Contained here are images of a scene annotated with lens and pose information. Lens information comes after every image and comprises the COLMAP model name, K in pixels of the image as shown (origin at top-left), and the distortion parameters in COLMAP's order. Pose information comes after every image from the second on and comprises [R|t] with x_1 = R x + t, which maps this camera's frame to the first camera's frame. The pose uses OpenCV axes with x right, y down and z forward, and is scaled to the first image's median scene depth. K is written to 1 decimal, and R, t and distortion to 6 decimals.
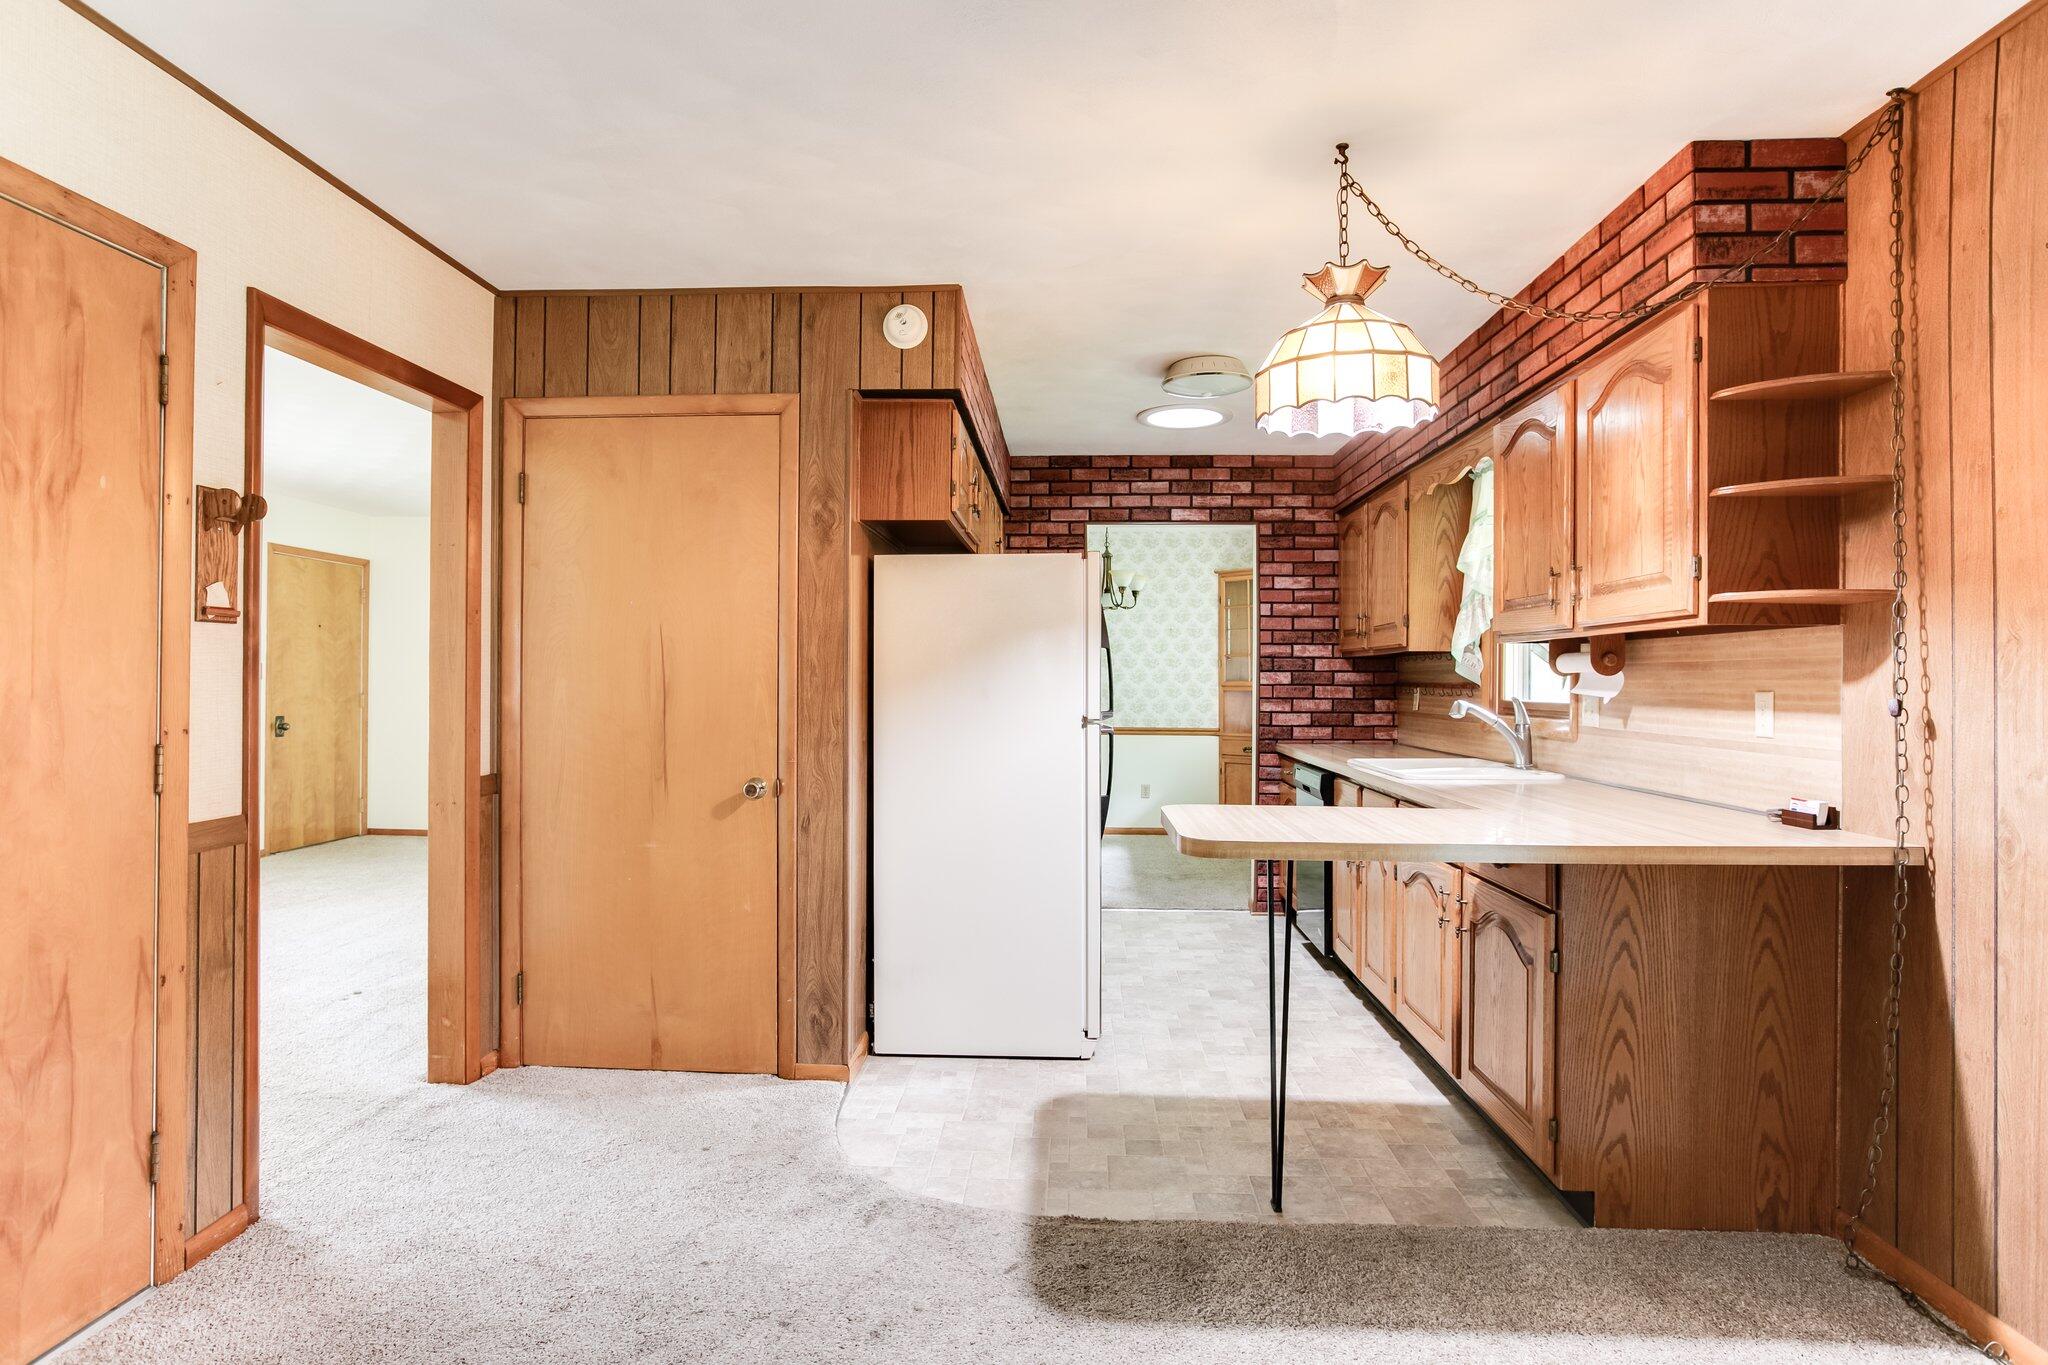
lens RADIAL K [[1088.8, 0, 1022.2], [0, 1088.8, 673.4], [0, 0, 1]] dist [-0.026694, 0.013745]
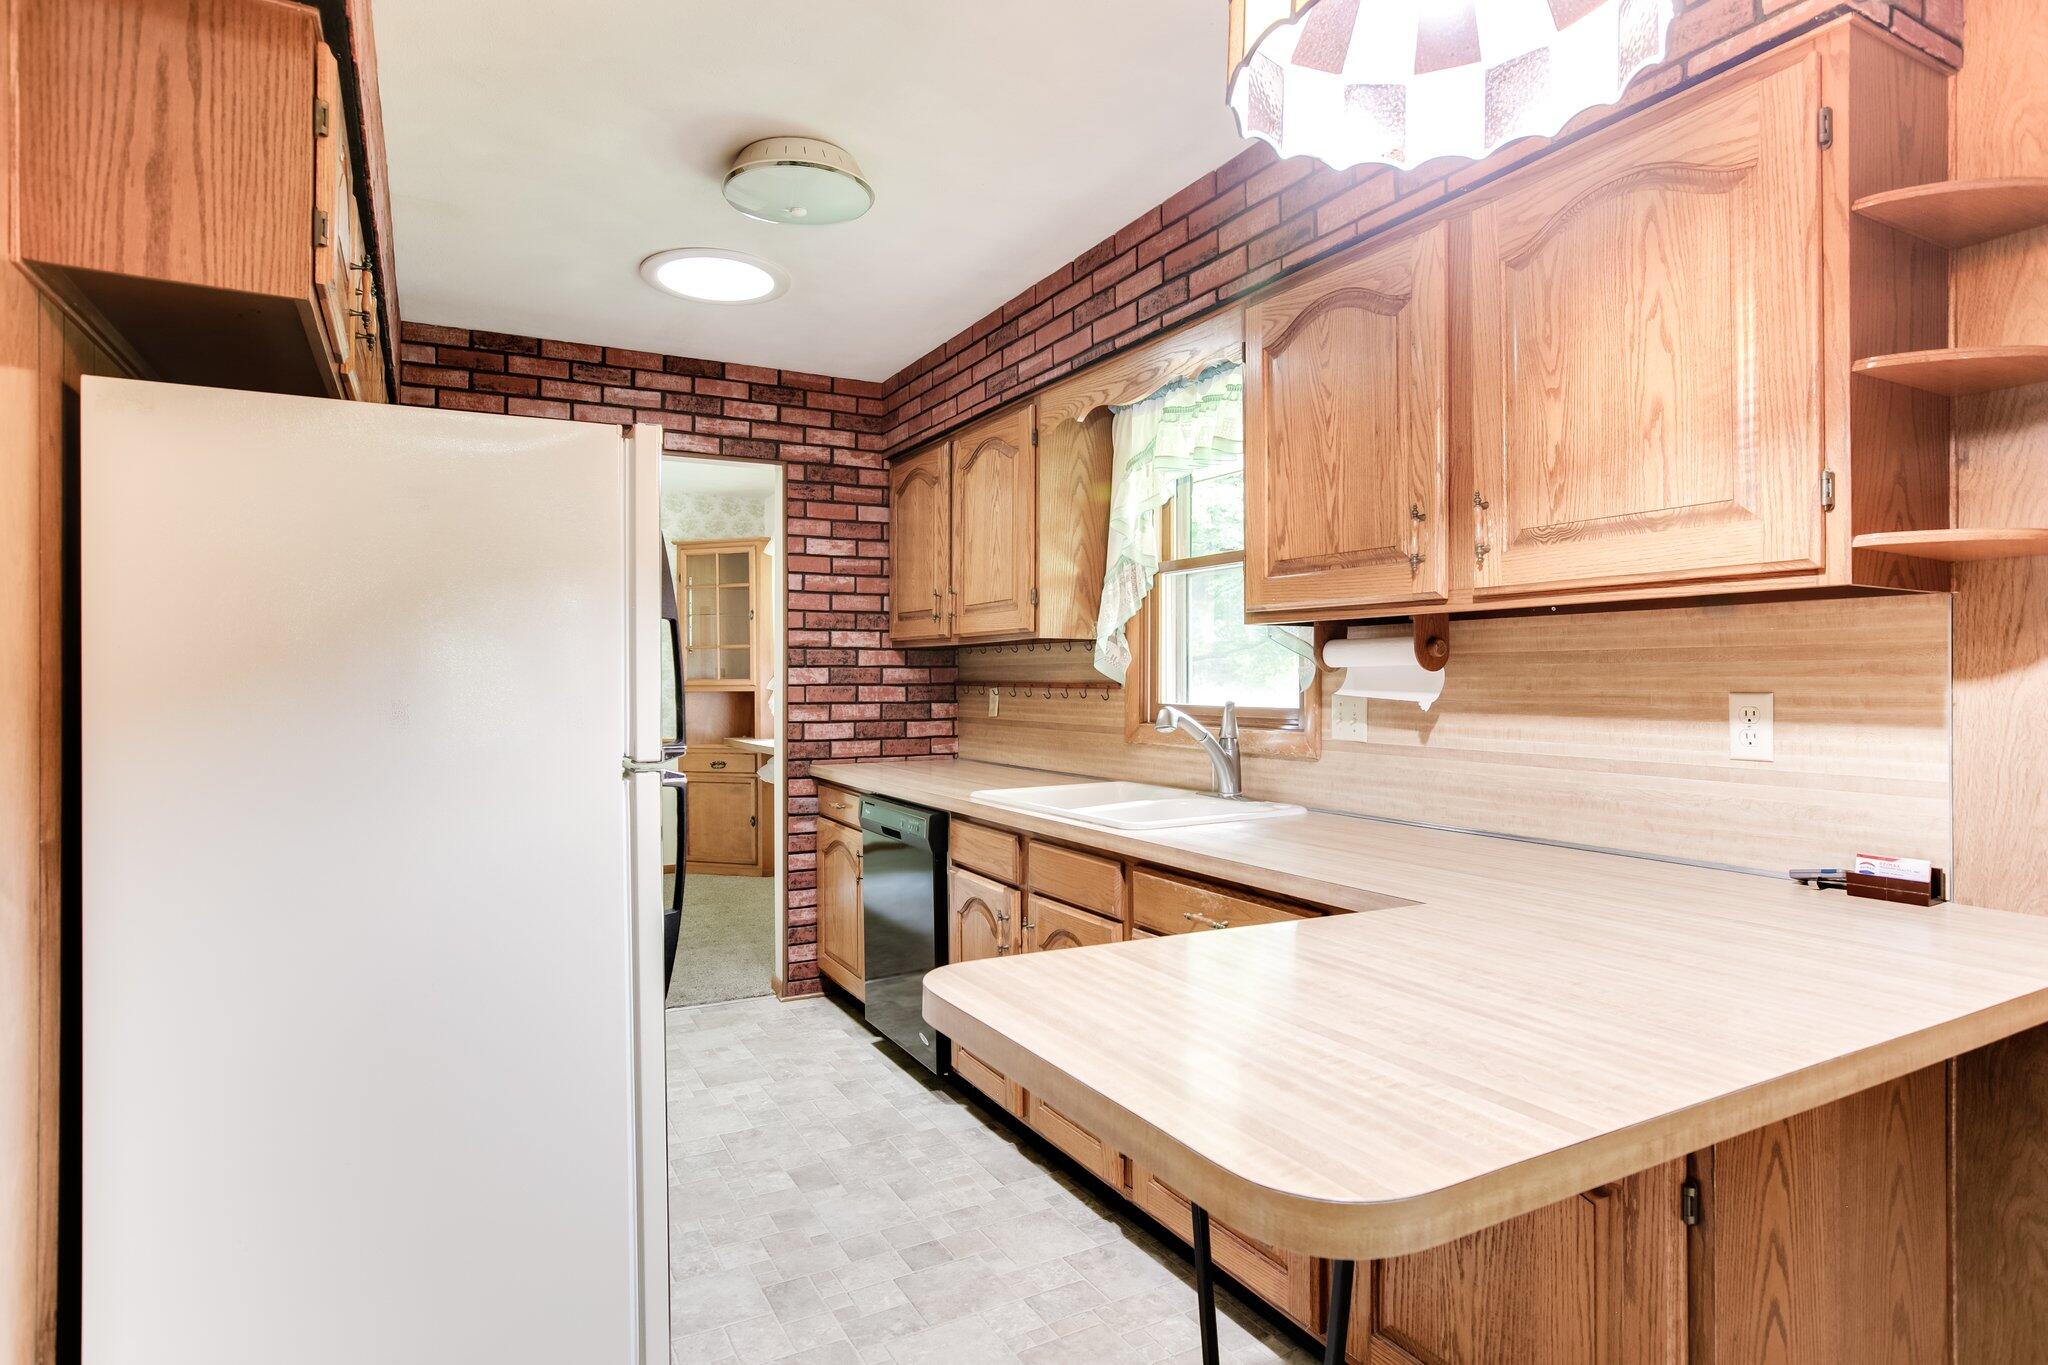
lens RADIAL K [[1085.9, 0, 1015.0], [0, 1085.9, 674.9], [0, 0, 1]] dist [-0.047308, 0.026081]
pose [[0.855773, -0.004782, 0.517329, -0.049028], [0.002534, 0.999984, 0.005052, 0.000487], [-0.517345, -0.003012, 0.855772, 0.530749]]
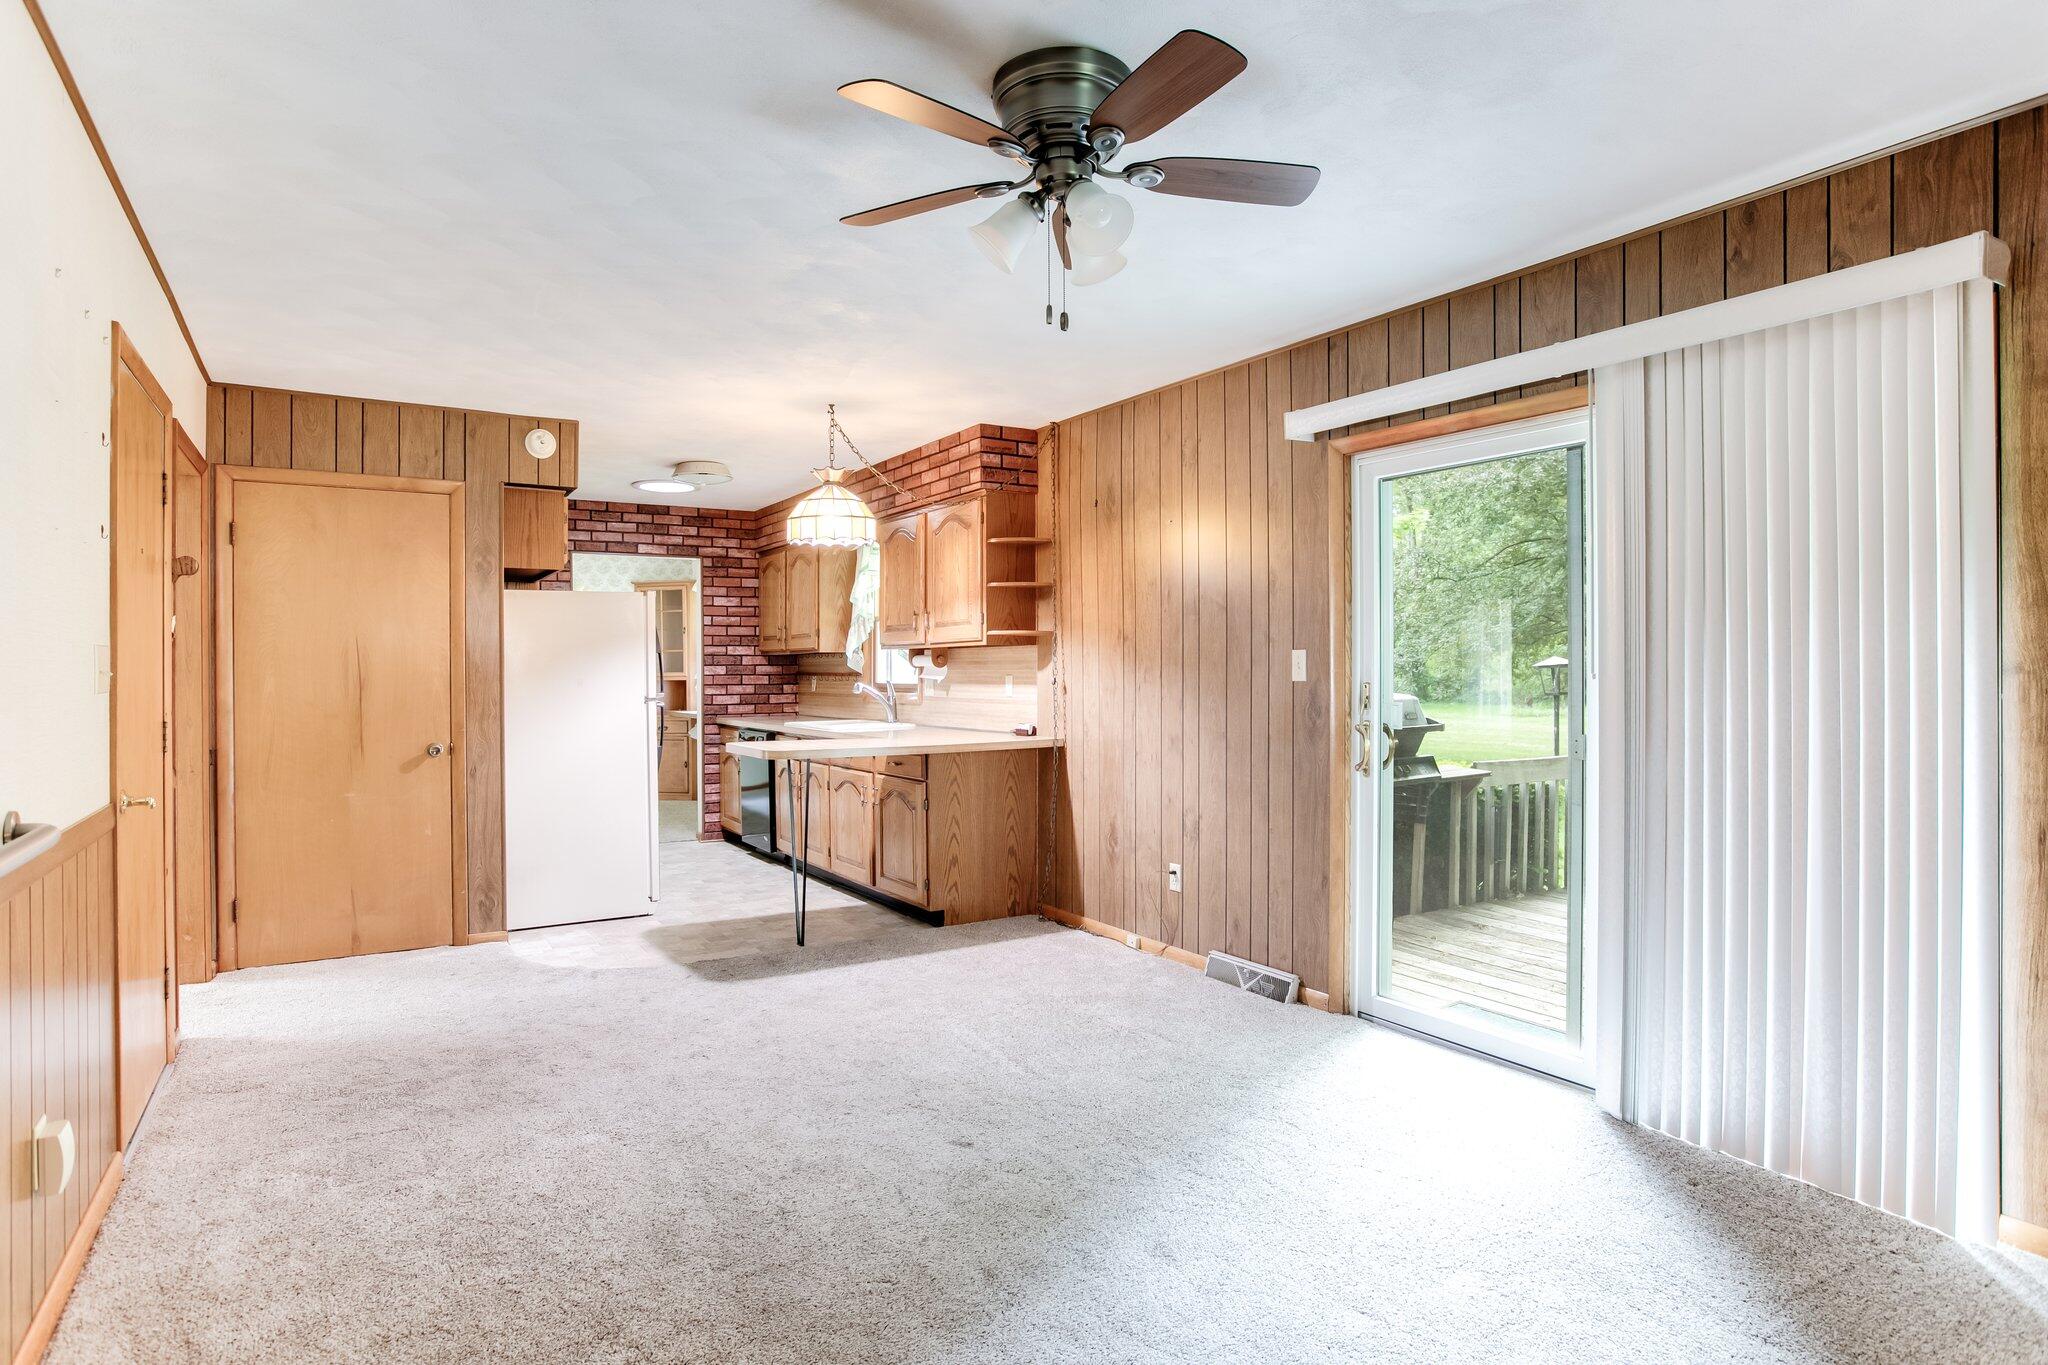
lens RADIAL K [[1085.9, 0, 992.4], [0, 1085.9, 668.1], [0, 0, 1]] dist [-0.047308, 0.026081]
pose [[0.834886, -0.008998, 0.550350, -0.408801], [0.006523, 0.999958, 0.006452, -0.008942], [-0.550385, -0.001797, 0.834909, -0.608718]]
